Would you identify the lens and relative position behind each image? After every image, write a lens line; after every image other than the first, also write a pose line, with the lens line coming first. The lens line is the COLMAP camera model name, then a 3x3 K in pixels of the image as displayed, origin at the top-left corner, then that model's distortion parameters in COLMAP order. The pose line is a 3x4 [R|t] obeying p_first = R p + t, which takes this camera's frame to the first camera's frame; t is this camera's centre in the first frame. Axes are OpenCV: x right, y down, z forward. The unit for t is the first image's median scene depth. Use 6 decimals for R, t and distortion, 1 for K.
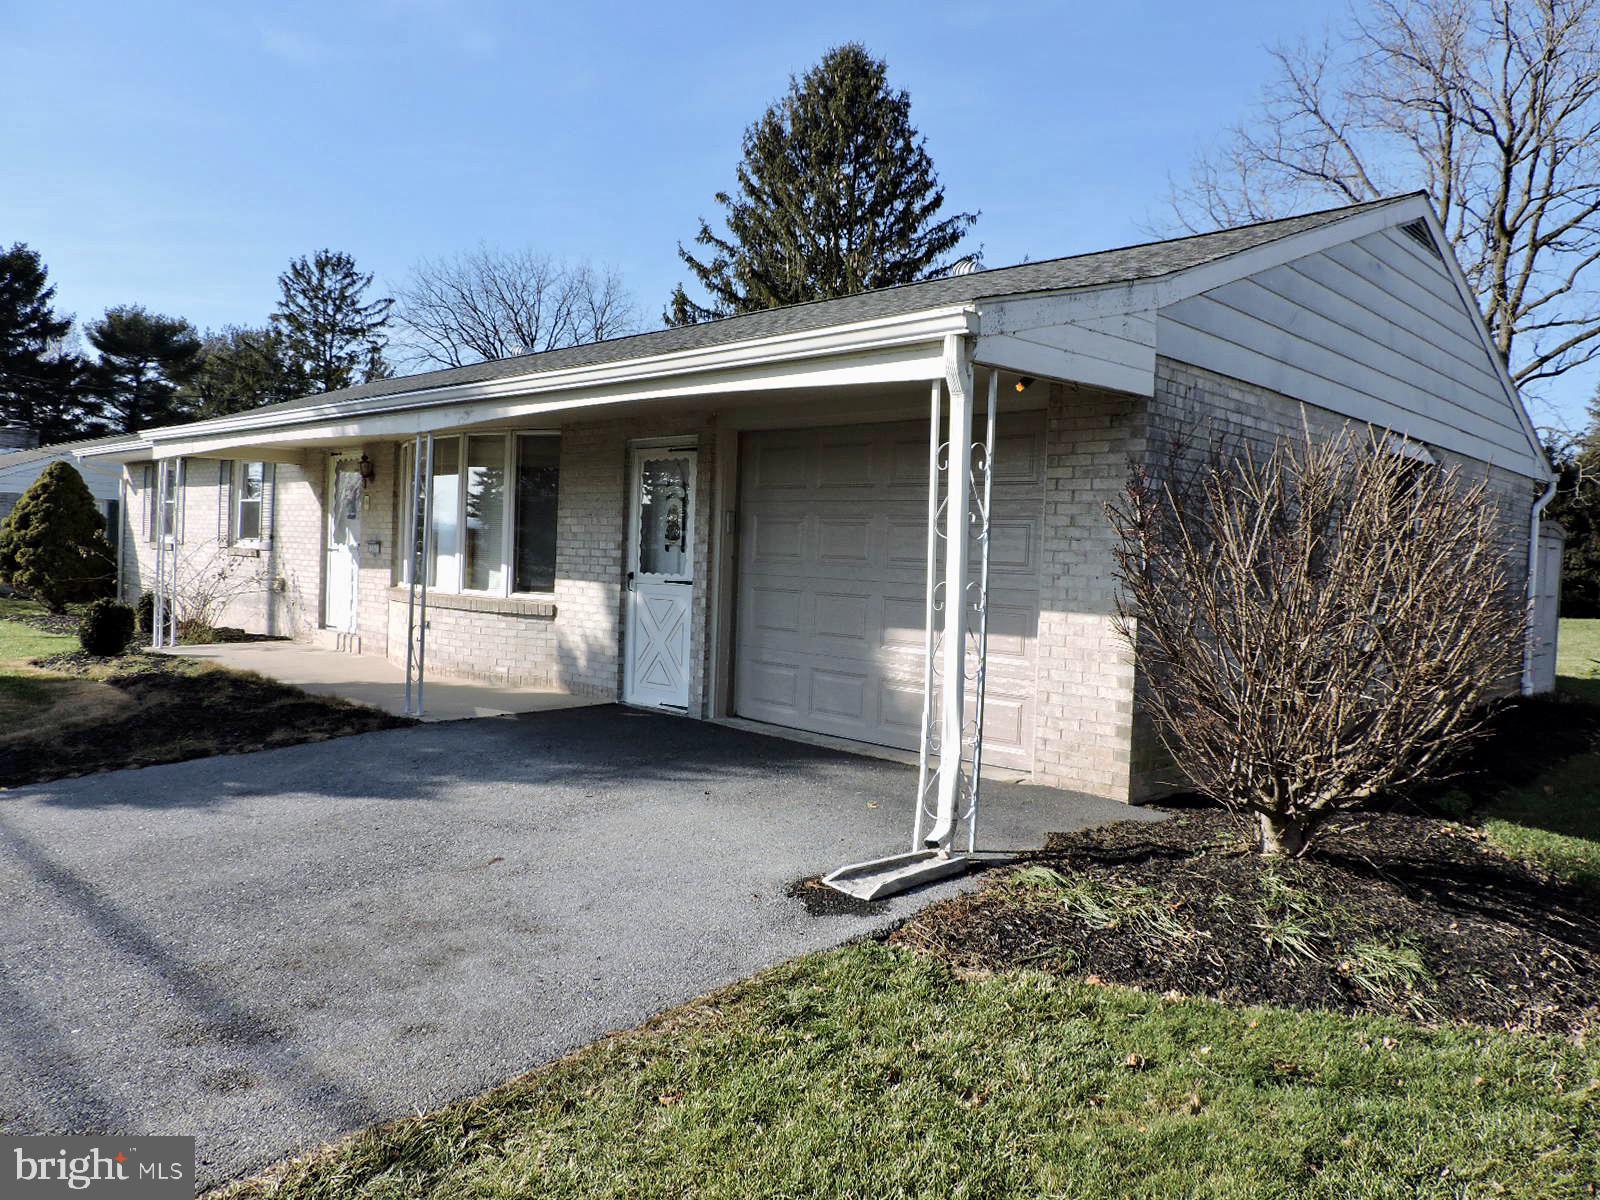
lens RADIAL K [[1130.2, 0, 800.0], [0, 1130.2, 600.0], [0, 0, 1]] dist [-0.077195, 0.090473]
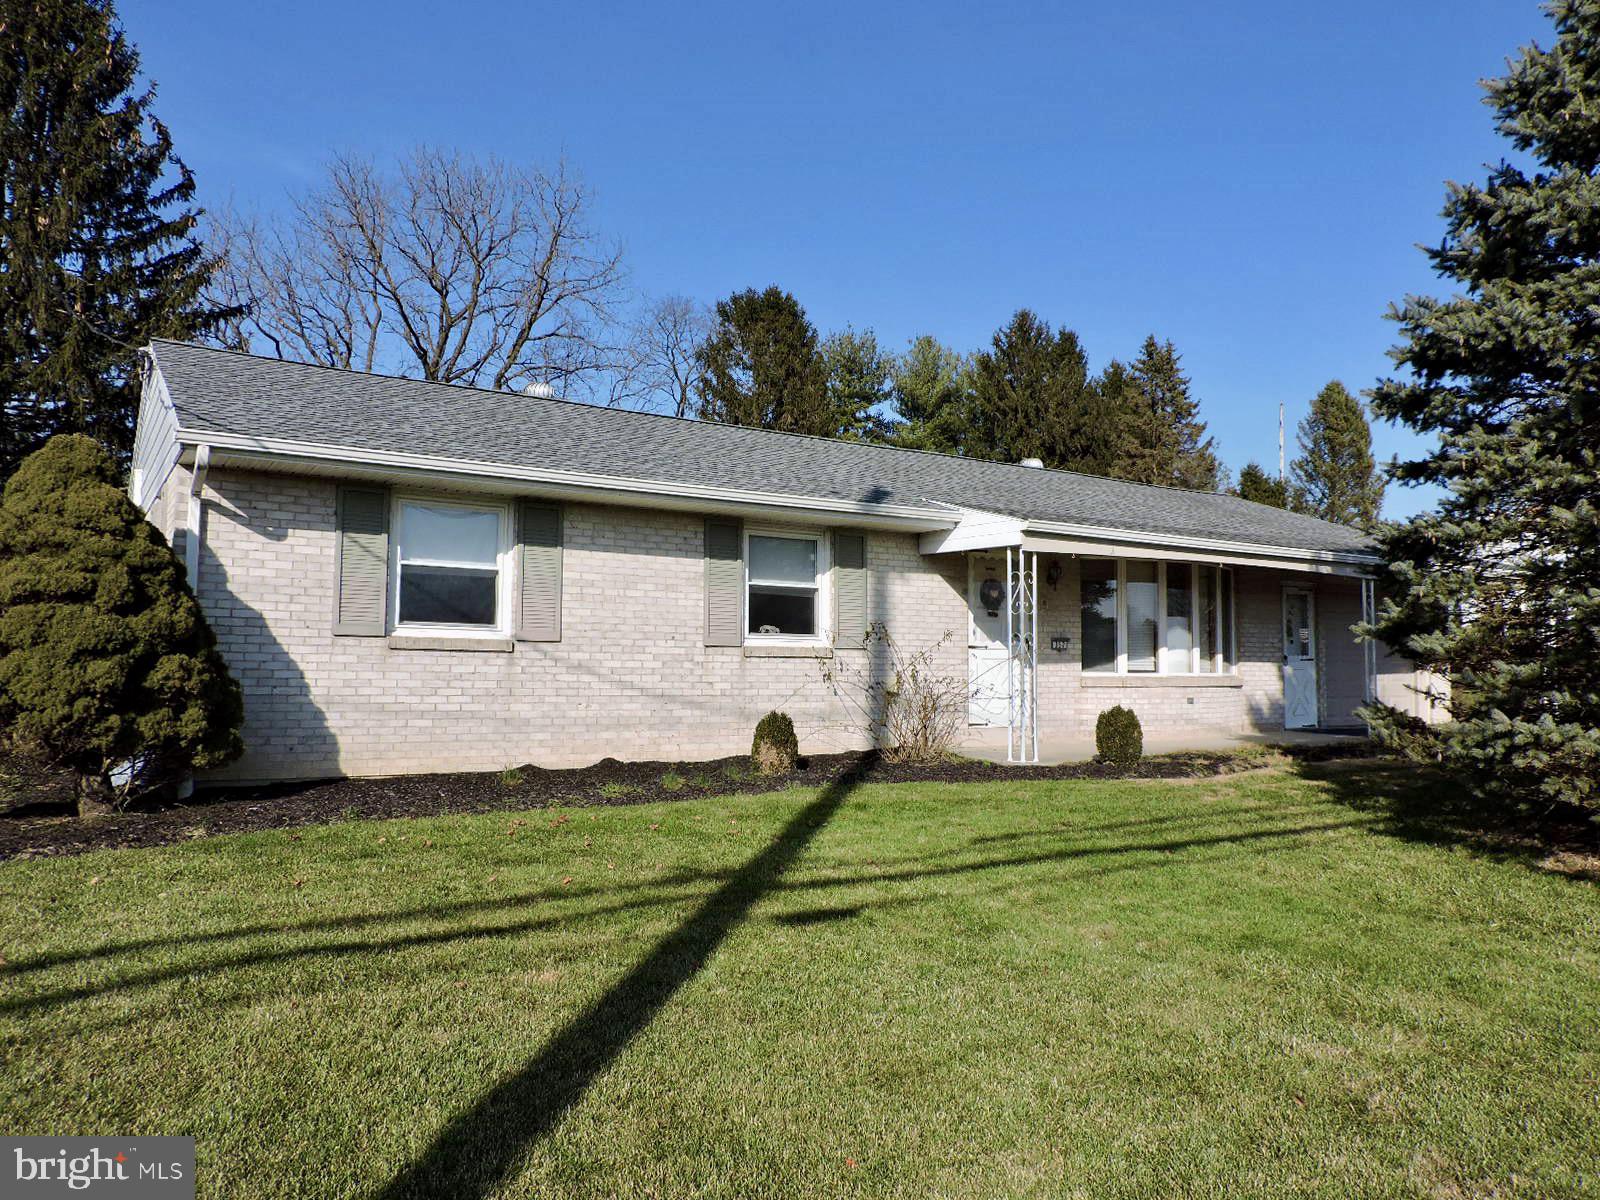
lens RADIAL K [[1115.2, 0, 934.1], [0, 1115.2, 566.5], [0, 0, 1]] dist [-0.021593, 0.000354]
pose [[0.181347, 0.056236, 0.981810, -1.195880], [0.044487, 0.996872, -0.065315, -0.045379], [-0.982412, 0.055523, 0.178278, 0.736871]]
